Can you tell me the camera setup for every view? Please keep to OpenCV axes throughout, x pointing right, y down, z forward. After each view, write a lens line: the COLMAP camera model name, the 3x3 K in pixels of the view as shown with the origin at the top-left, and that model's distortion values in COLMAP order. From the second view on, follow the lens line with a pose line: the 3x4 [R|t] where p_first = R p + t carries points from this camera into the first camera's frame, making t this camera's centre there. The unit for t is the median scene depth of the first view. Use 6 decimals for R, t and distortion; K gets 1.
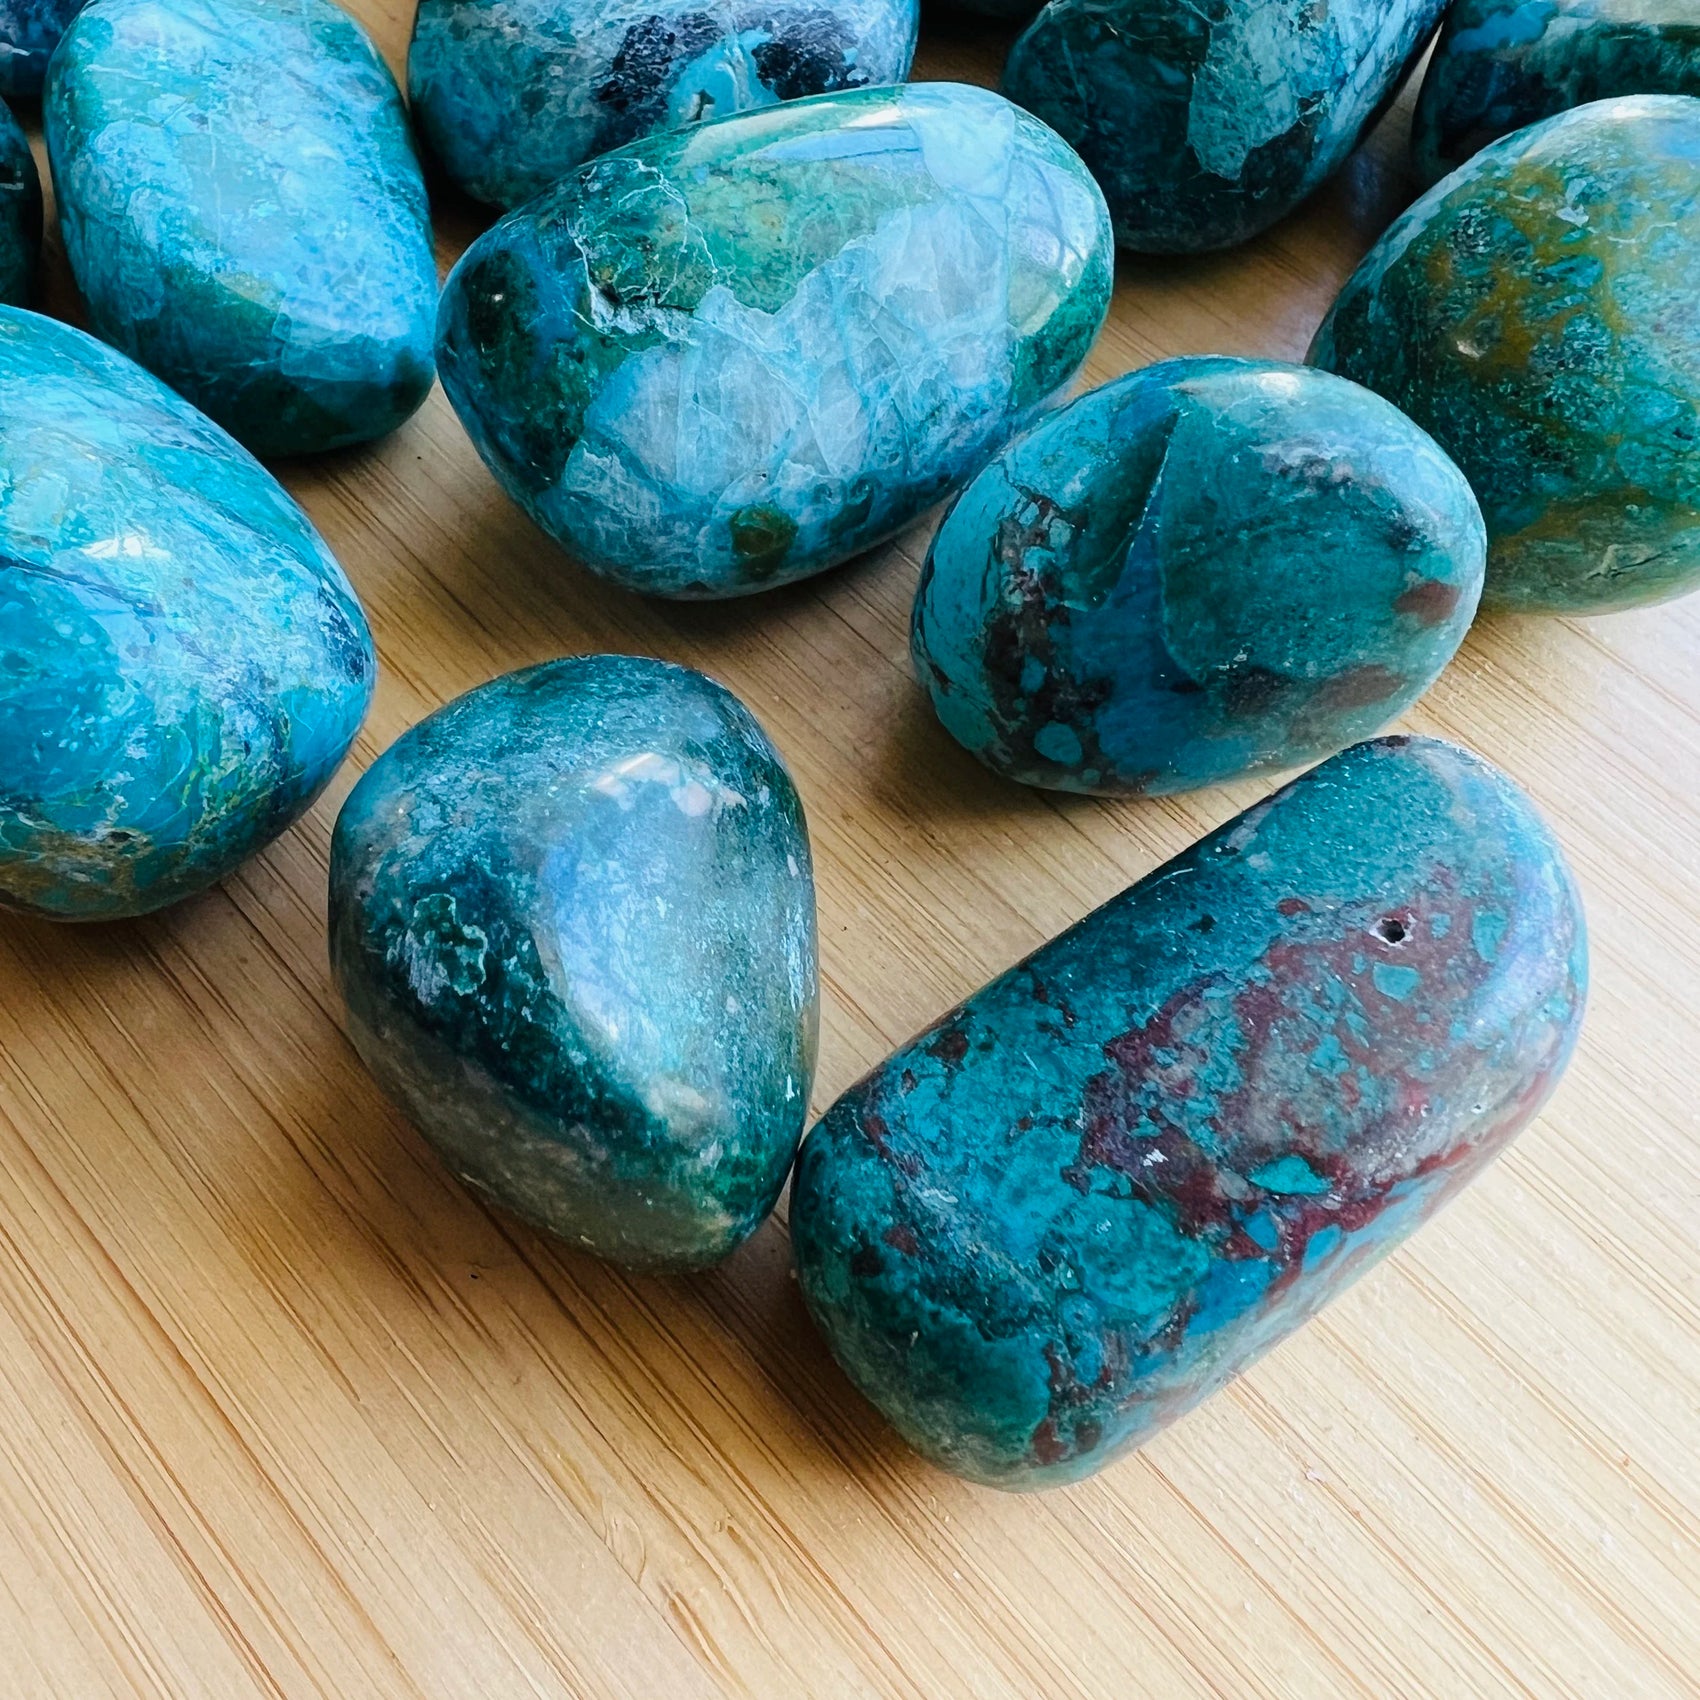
lens RADIAL K [[1404.7, 0, 676.3], [0, 1404.7, 932.8], [0, 0, 1]] dist [0.000064, -0.009105]
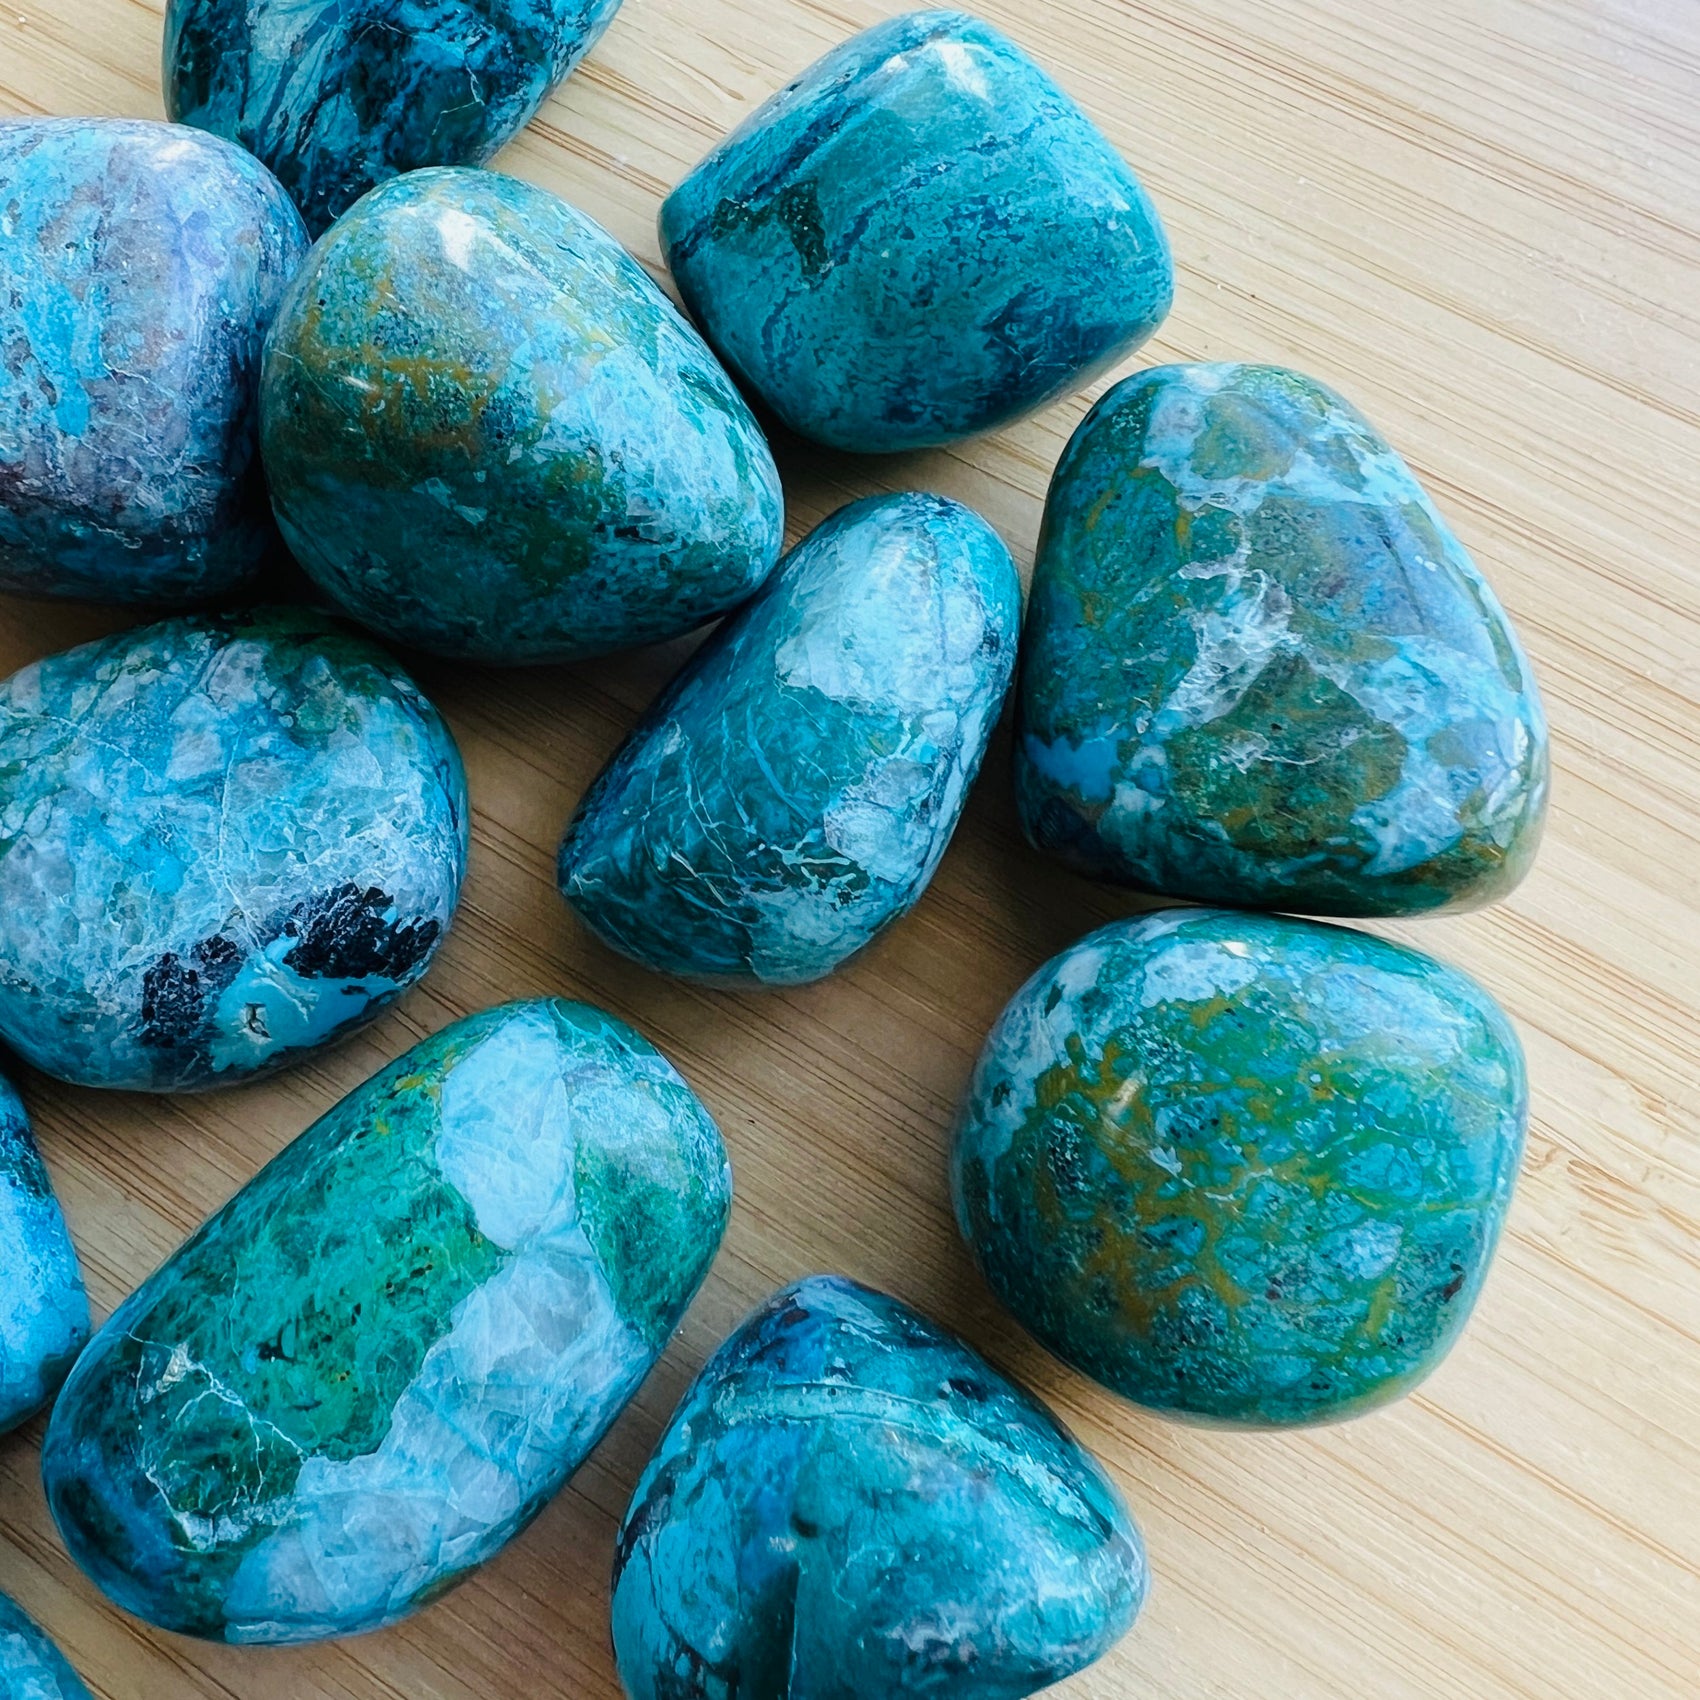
lens RADIAL K [[1404.7, 0, 676.3], [0, 1404.7, 932.8], [0, 0, 1]] dist [0.000064, -0.009105]
pose [[0.957390, -0.287874, -0.023068, 0.384157], [0.286939, 0.939150, 0.188847, -0.886924], [-0.032699, -0.187419, 0.981736, 0.129297]]
